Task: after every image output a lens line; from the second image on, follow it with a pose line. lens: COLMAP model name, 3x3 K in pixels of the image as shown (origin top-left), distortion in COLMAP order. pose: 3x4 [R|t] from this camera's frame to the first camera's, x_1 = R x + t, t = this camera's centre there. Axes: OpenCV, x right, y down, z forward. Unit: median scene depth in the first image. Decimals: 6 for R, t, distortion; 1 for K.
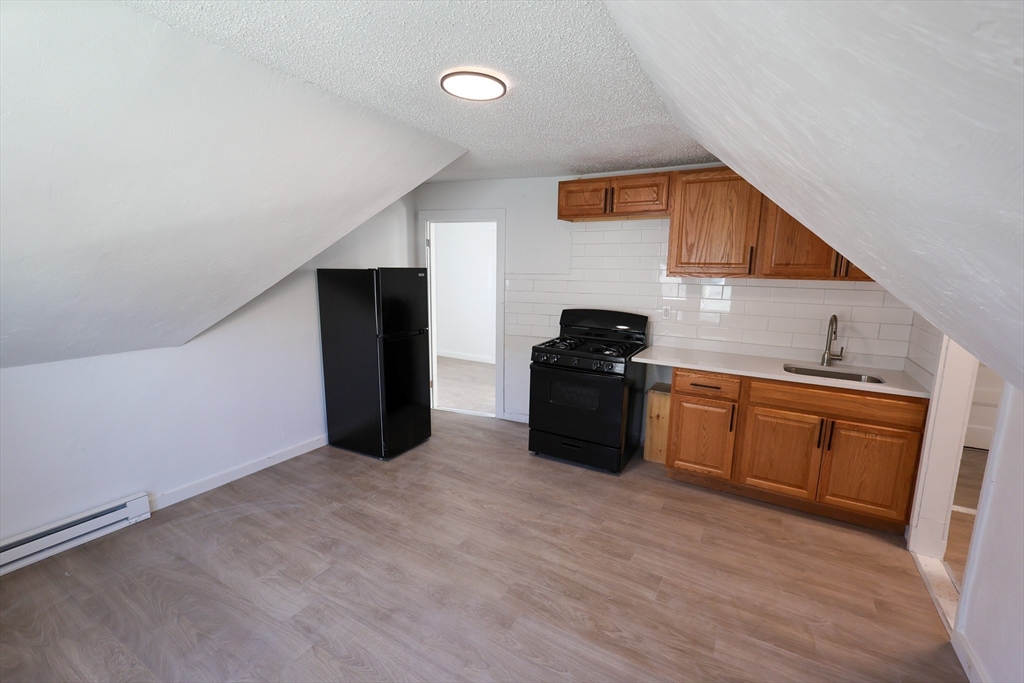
lens RADIAL K [[443.9, 0, 516.7], [0, 443.9, 340.4], [0, 0, 1]] dist [0.006907, -0.000890]
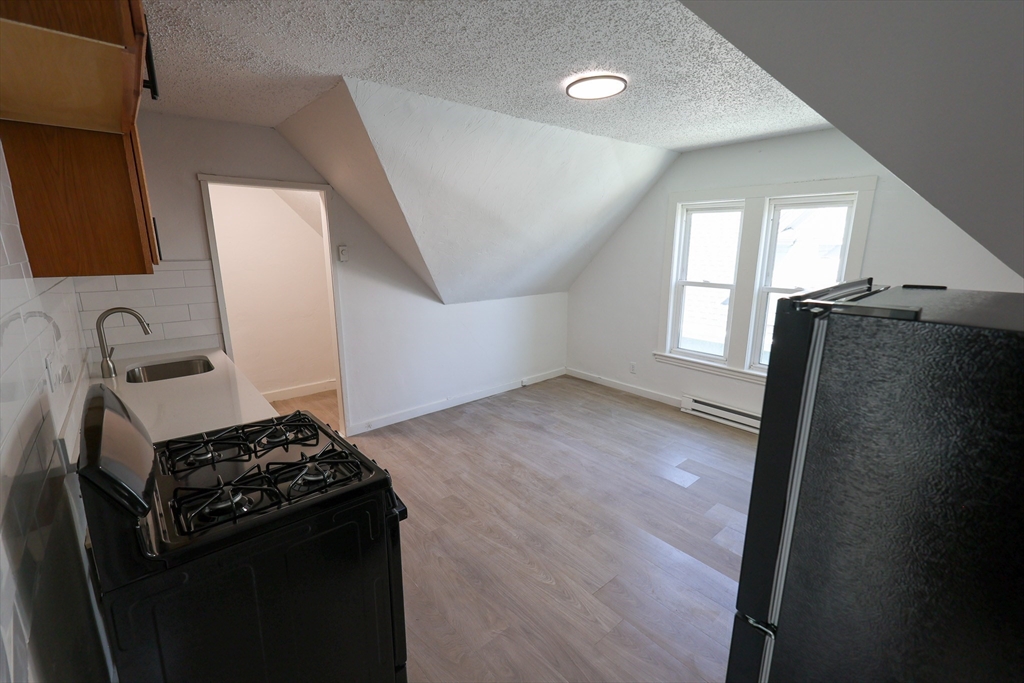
lens RADIAL K [[443.9, 0, 515.0], [0, 443.9, 340.0], [0, 0, 1]] dist [0.006907, -0.000890]
pose [[-0.943574, -0.085719, 0.319876, -0.220674], [0.040210, 0.929117, 0.367592, -0.285265], [-0.328712, 0.359713, -0.873244, 1.584464]]
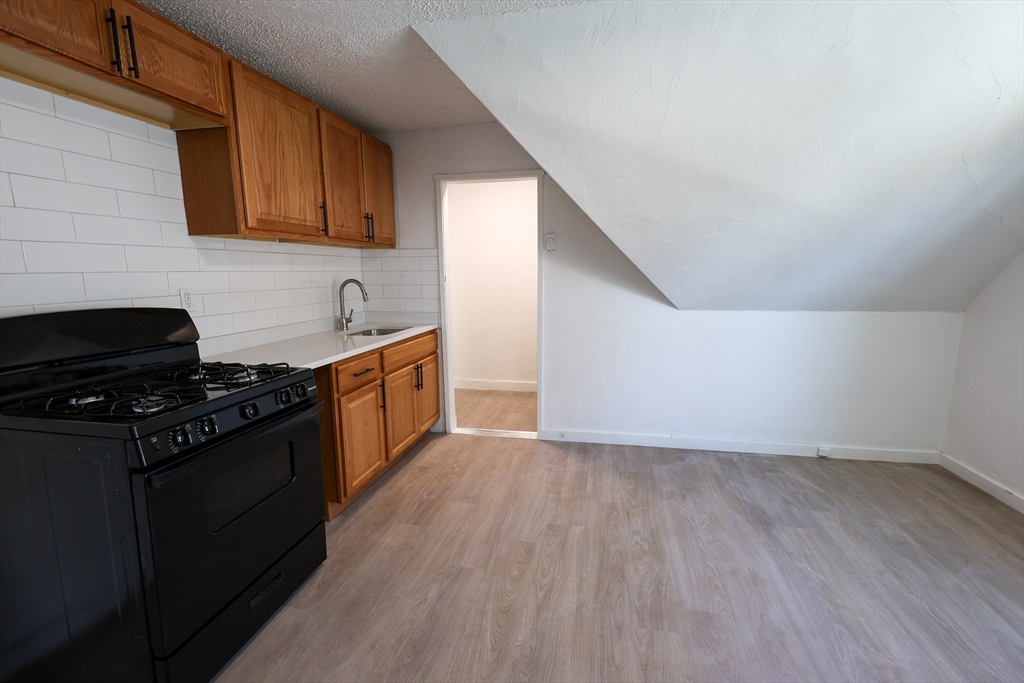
lens RADIAL K [[443.9, 0, 515.2], [0, 443.9, 341.1], [0, 0, 1]] dist [0.006907, -0.000890]
pose [[-0.314591, -0.164226, 0.934913, -0.443341], [0.158317, 0.962047, 0.222265, -0.095081], [-0.935932, 0.217935, -0.276652, 1.028615]]
